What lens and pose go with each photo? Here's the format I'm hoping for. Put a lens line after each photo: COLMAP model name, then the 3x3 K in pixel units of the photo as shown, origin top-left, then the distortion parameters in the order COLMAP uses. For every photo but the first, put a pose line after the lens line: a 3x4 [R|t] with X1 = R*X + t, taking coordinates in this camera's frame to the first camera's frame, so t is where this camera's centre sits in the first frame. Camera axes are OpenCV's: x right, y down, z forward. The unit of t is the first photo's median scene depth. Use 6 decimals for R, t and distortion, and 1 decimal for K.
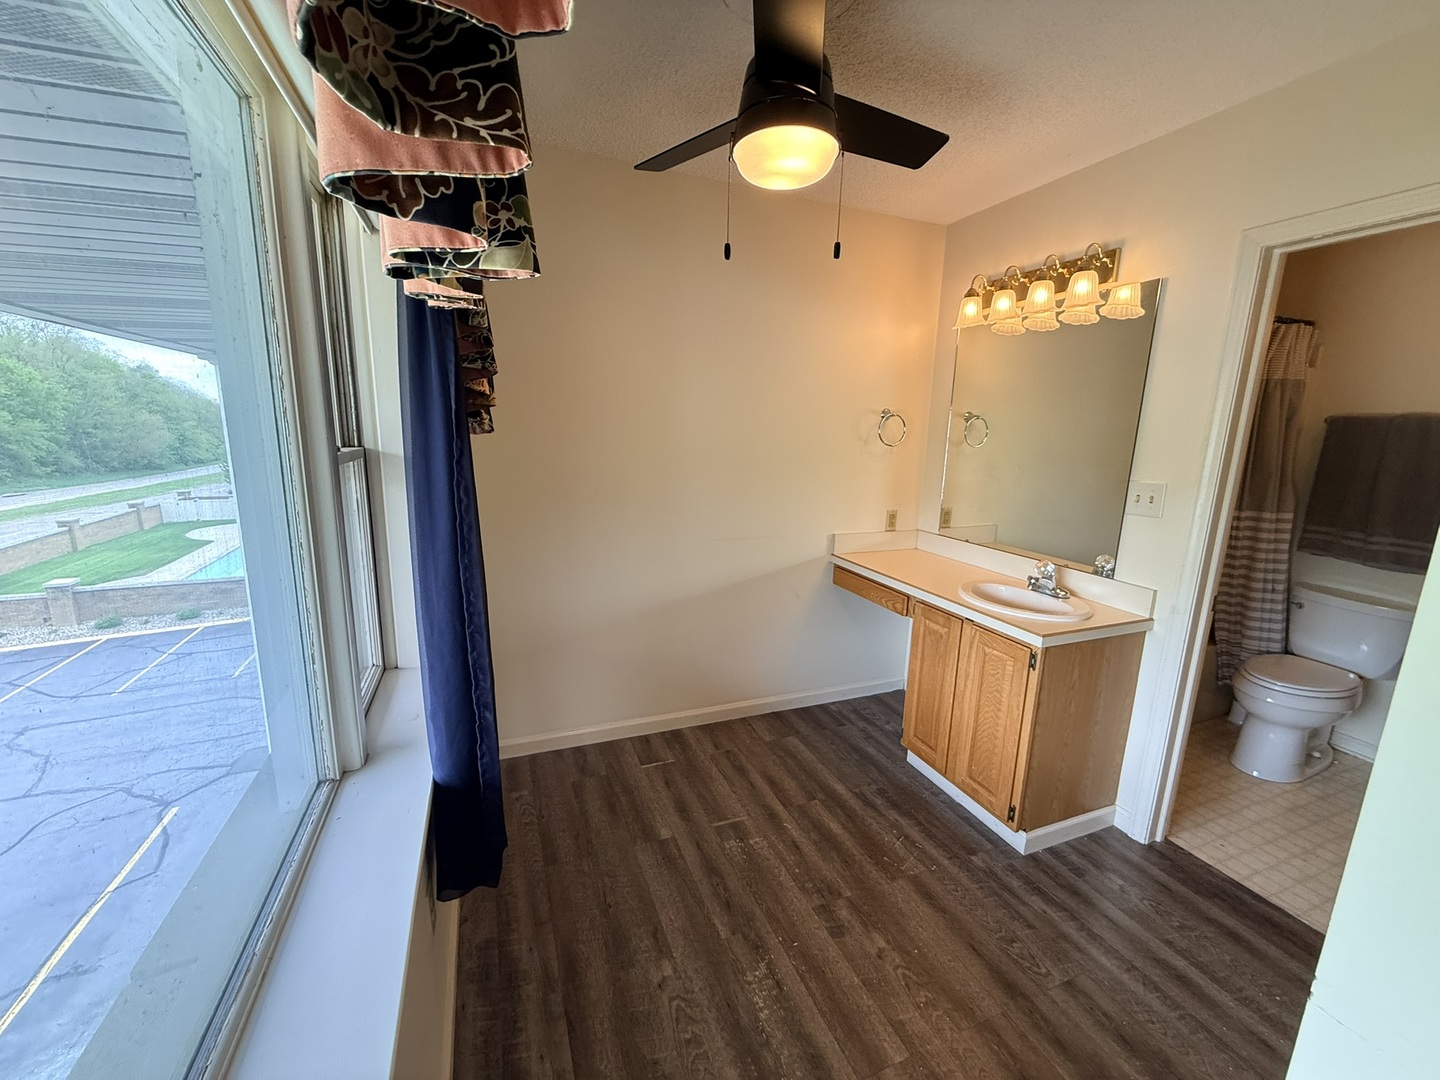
lens RADIAL K [[573.5, 0, 714.3], [0, 573.5, 539.2], [0, 0, 1]] dist [0.000298, -0.000127]
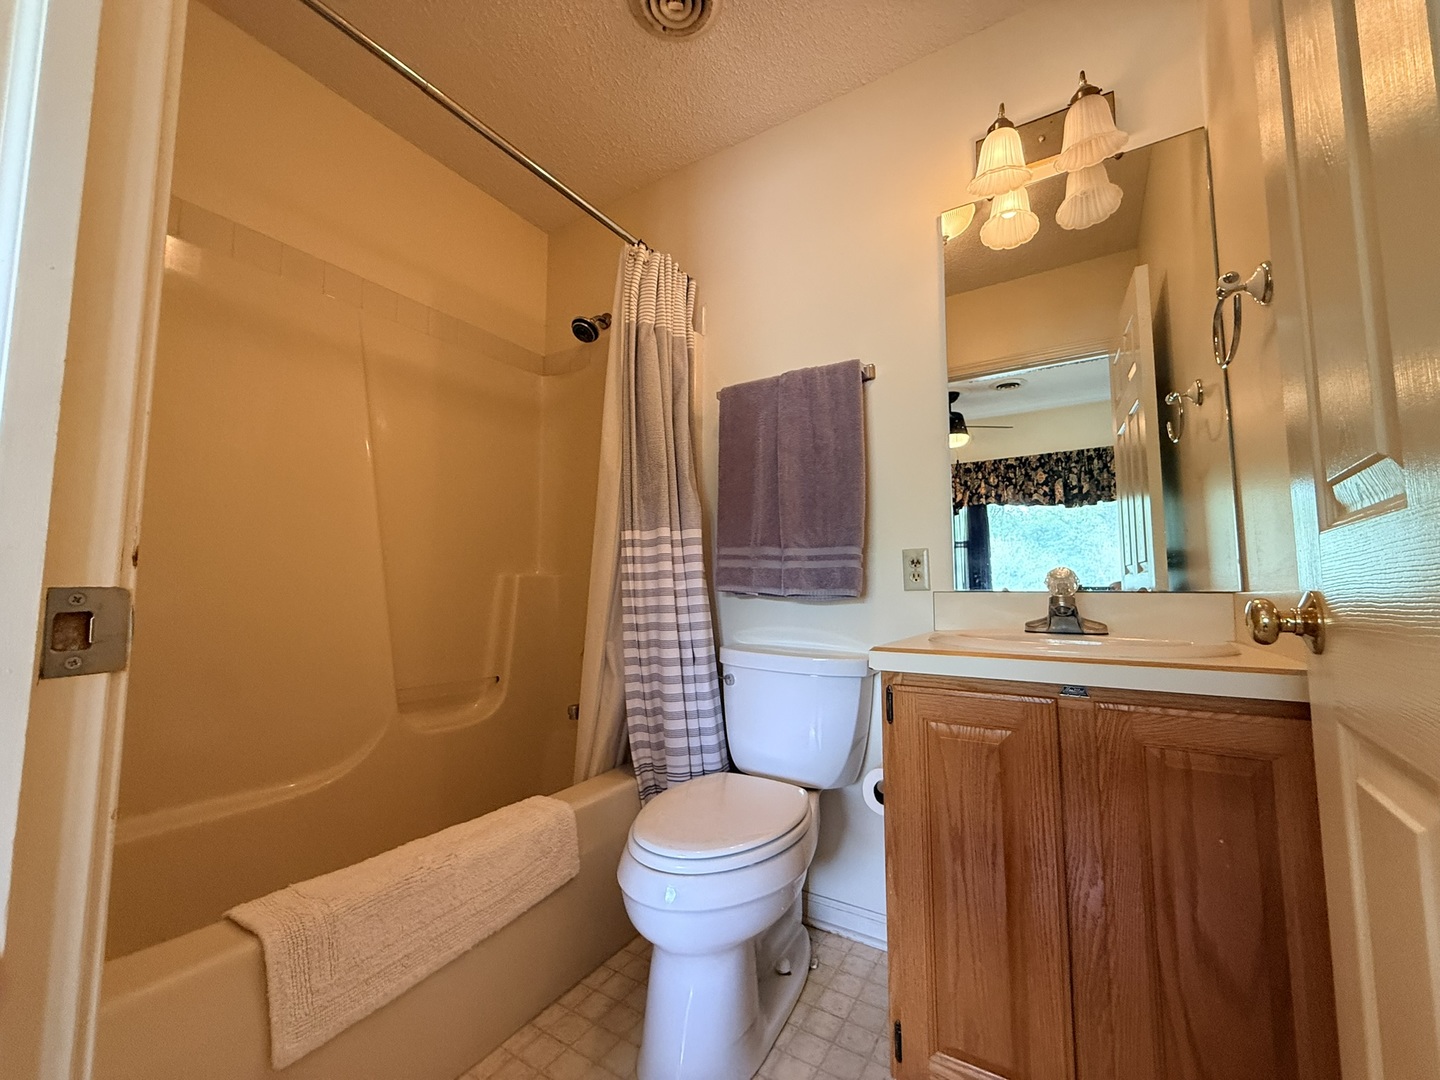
lens RADIAL K [[573.5, 0, 714.3], [0, 573.5, 539.2], [0, 0, 1]] dist [0.000298, -0.000127]
pose [[0.814937, 0.021359, 0.579155, 0.658589], [0.135210, 0.964737, -0.225834, 0.106651], [-0.563556, 0.262348, 0.783312, 0.505123]]
